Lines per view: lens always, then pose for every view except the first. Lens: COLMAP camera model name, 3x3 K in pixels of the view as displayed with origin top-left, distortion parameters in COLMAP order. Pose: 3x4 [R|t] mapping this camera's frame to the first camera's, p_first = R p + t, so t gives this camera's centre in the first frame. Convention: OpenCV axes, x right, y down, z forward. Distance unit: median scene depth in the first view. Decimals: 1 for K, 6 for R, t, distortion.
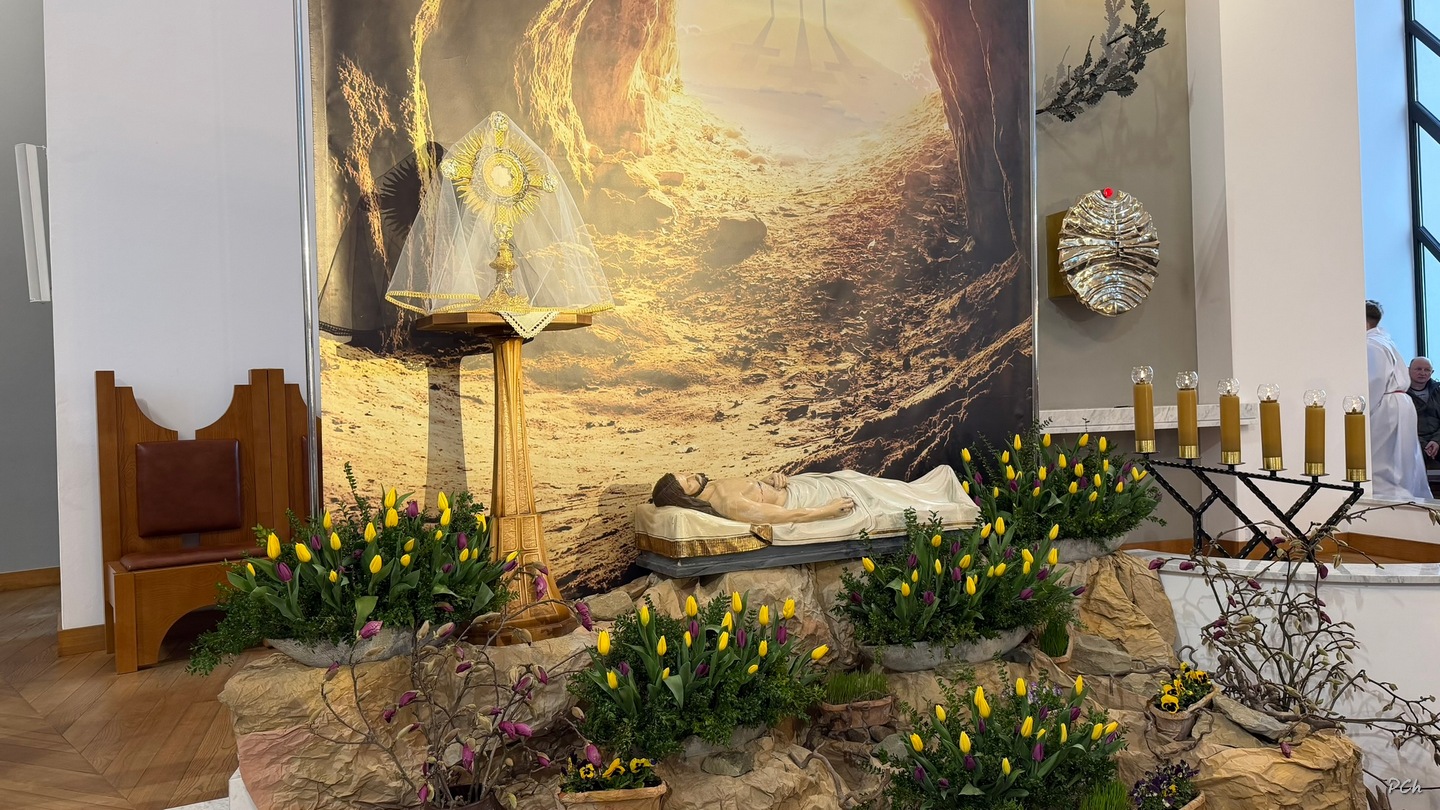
lens RADIAL K [[1007.5, 0, 710.5], [0, 1007.5, 414.1], [0, 0, 1]] dist [0.092776, -0.136680]
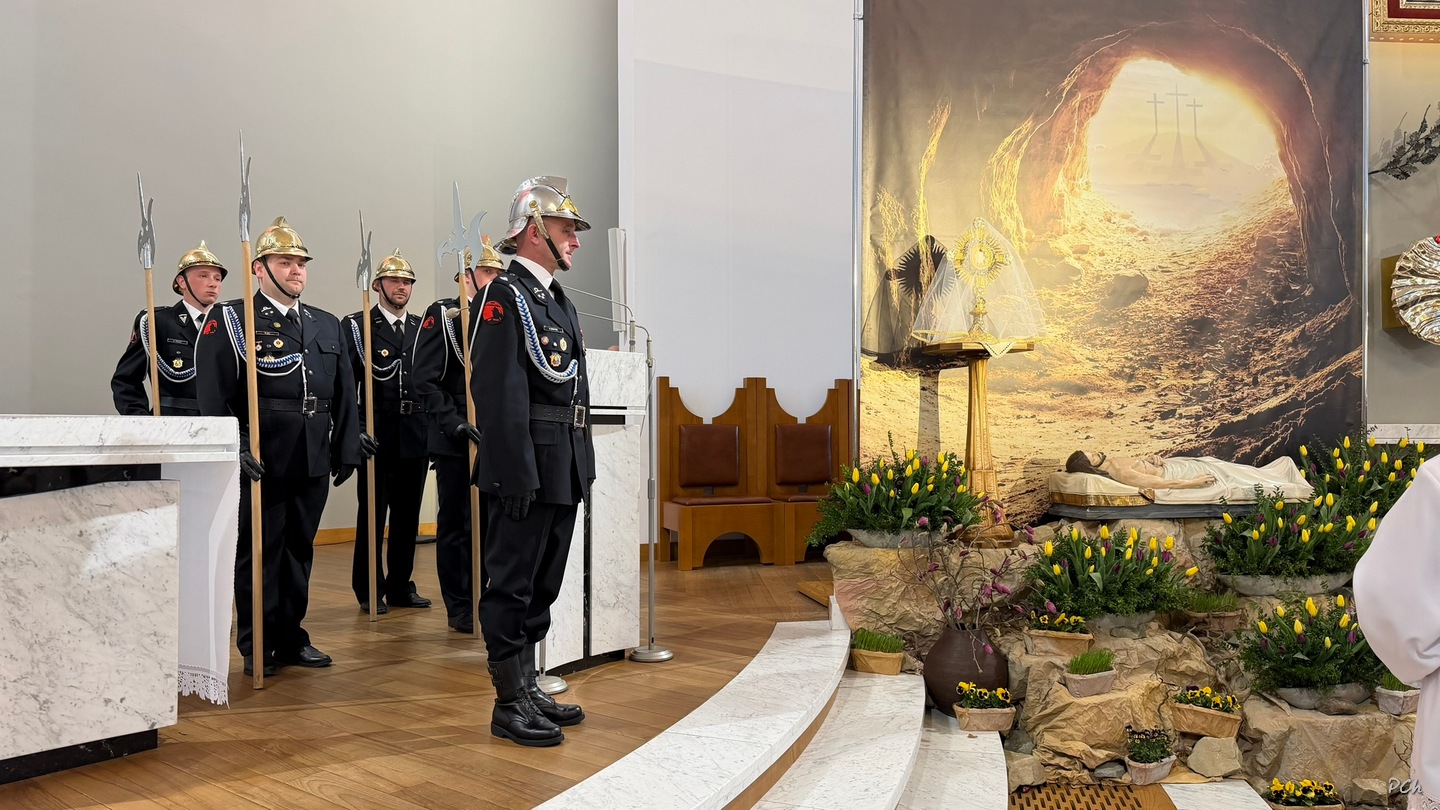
lens RADIAL K [[1007.5, 0, 726.0], [0, 1007.5, 415.3], [0, 0, 1]] dist [0.092776, -0.136680]
pose [[0.965410, 0.026505, -0.259386, -0.136923], [-0.031574, 0.999383, -0.015395, 0.041467], [0.258818, 0.023052, 0.965651, -0.510340]]
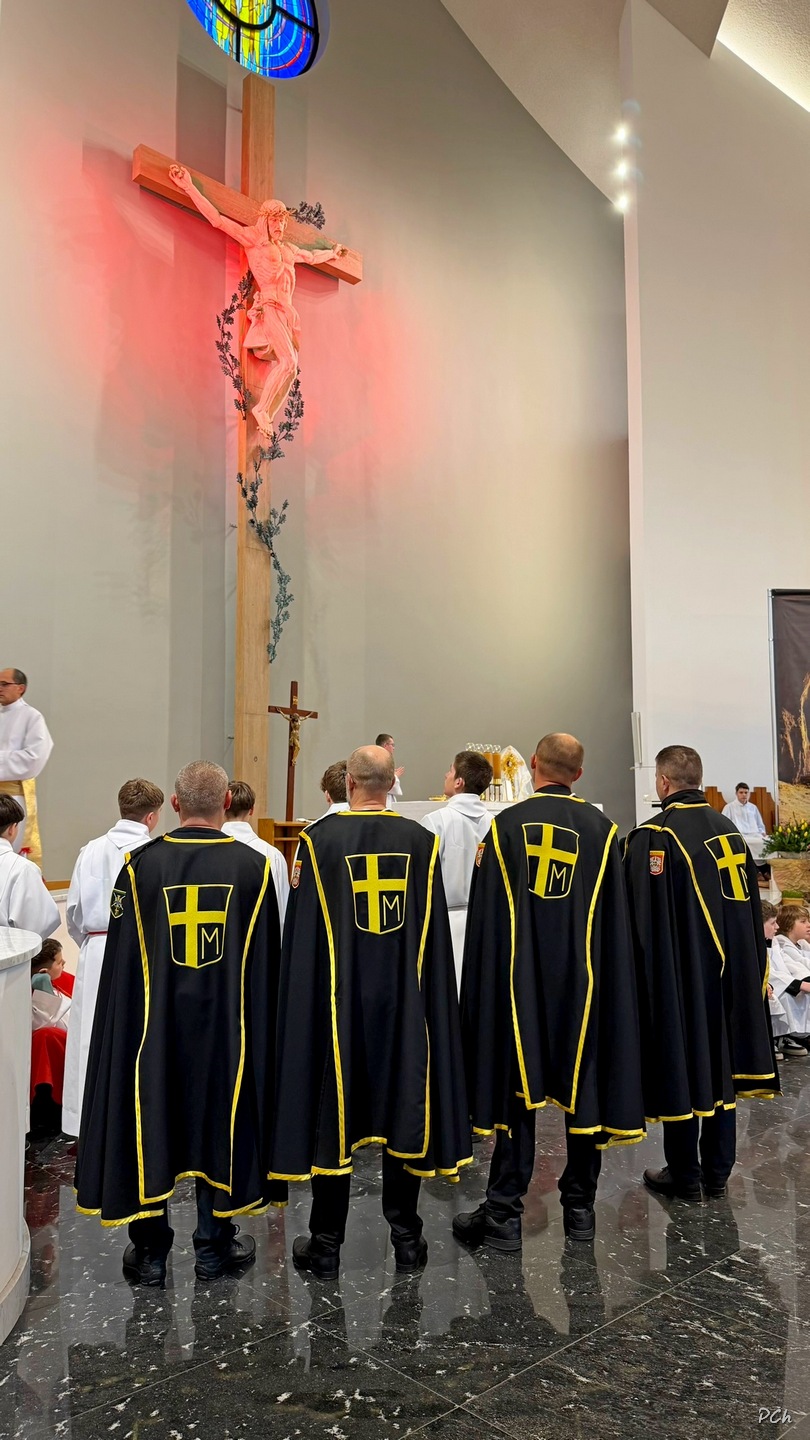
lens RADIAL K [[1007.5, 0, 407.3], [0, 1007.5, 718.2], [0, 0, 1]] dist [0.092776, -0.136680]
pose [[0.906470, -0.014412, -0.422024, -0.019247], [-0.030583, 0.994552, -0.099652, 0.095664], [0.421161, 0.103238, 0.901091, -2.537829]]
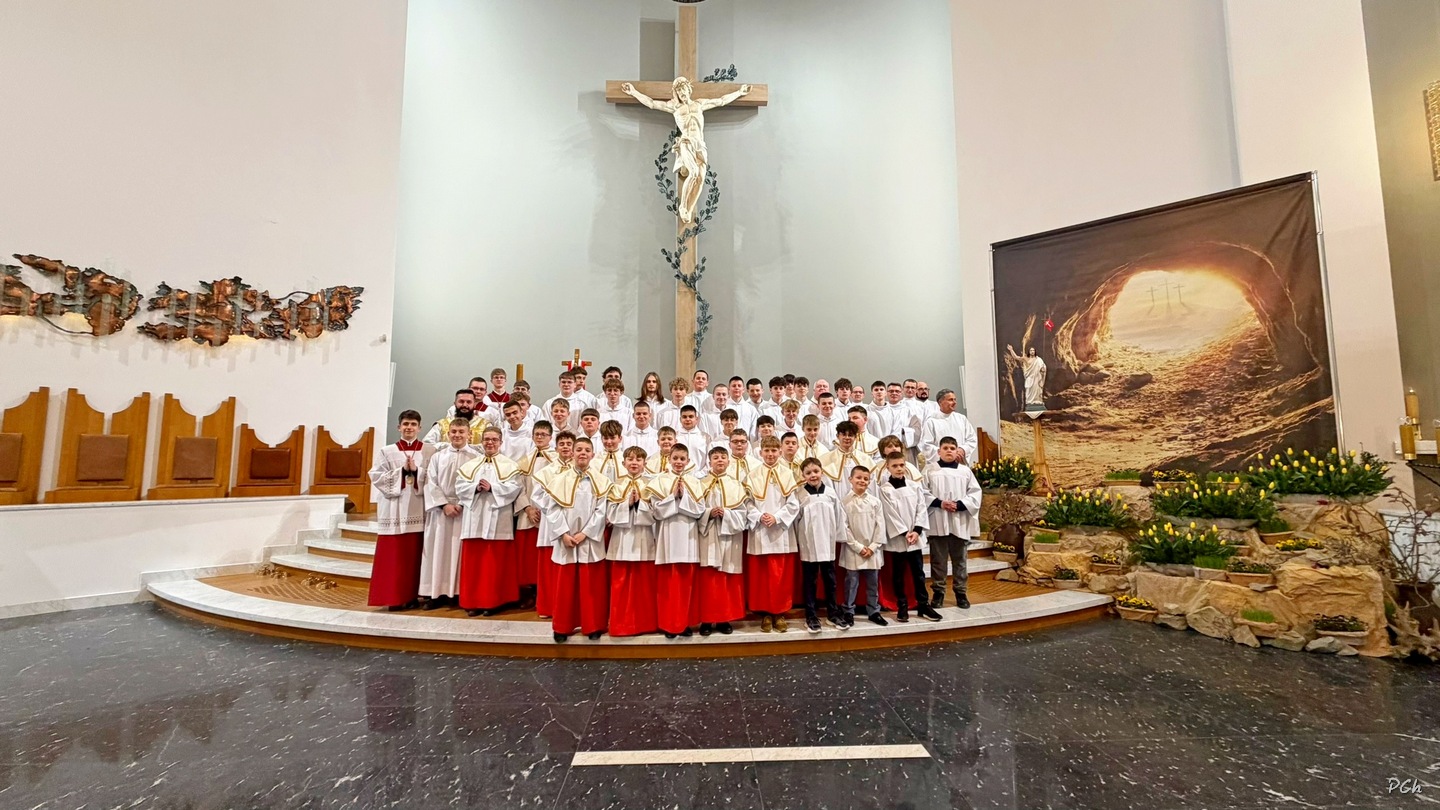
lens RADIAL K [[575.0, 0, 712.9], [0, 575.0, 406.6], [0, 0, 1]] dist [-0.004091, 0.001881]
pose [[0.410458, -0.049843, -0.910516, 1.031611], [-0.016522, 0.997935, -0.062077, 0.029249], [0.911730, 0.040523, 0.408787, -0.826522]]
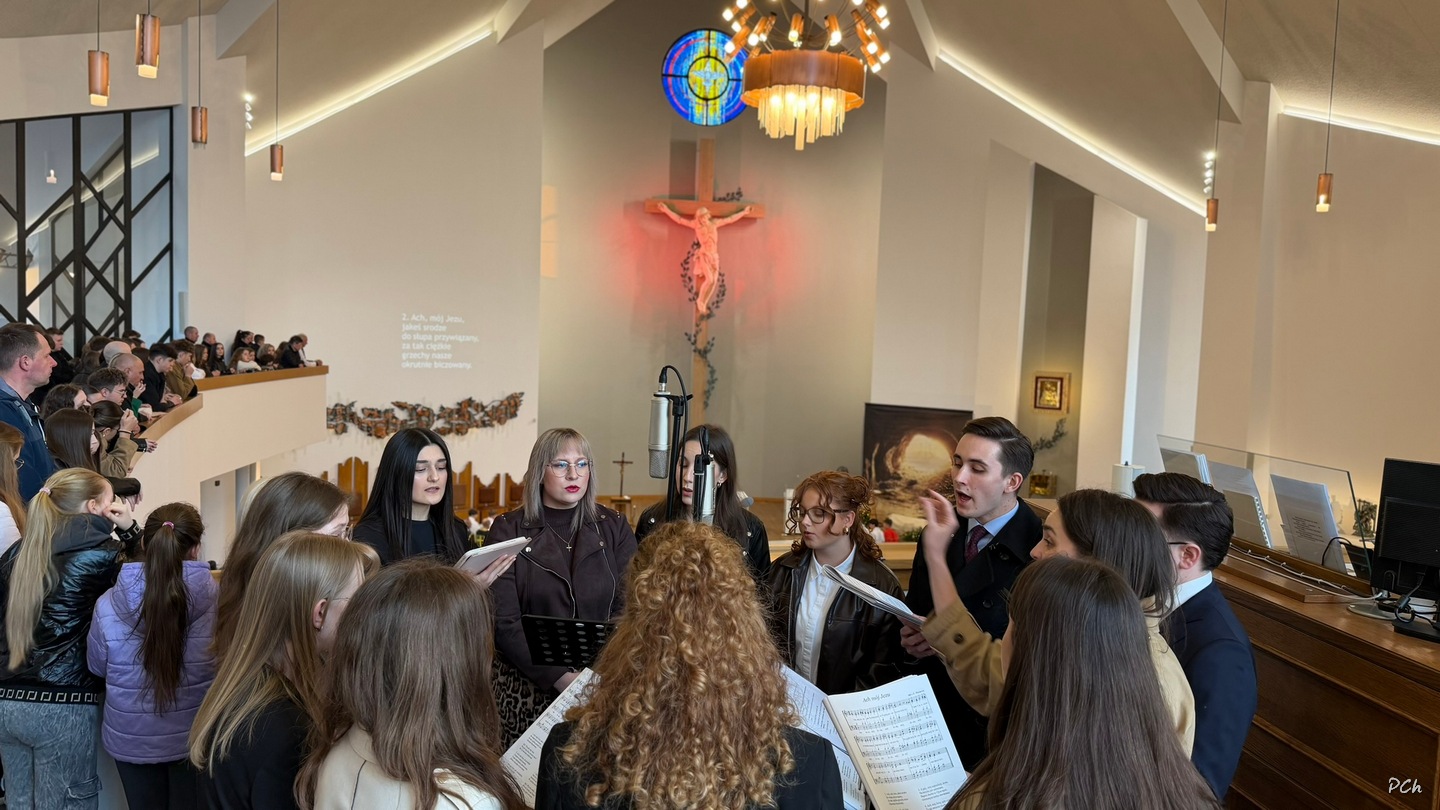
lens RADIAL K [[1007.5, 0, 712.6], [0, 1007.5, 409.5], [0, 0, 1]] dist [0.092776, -0.136680]
pose [[0.452904, 0.119620, -0.883498, 5.301895], [-0.053705, 0.992819, 0.106891, -1.297931], [0.889940, -0.000963, 0.456076, -3.271877]]
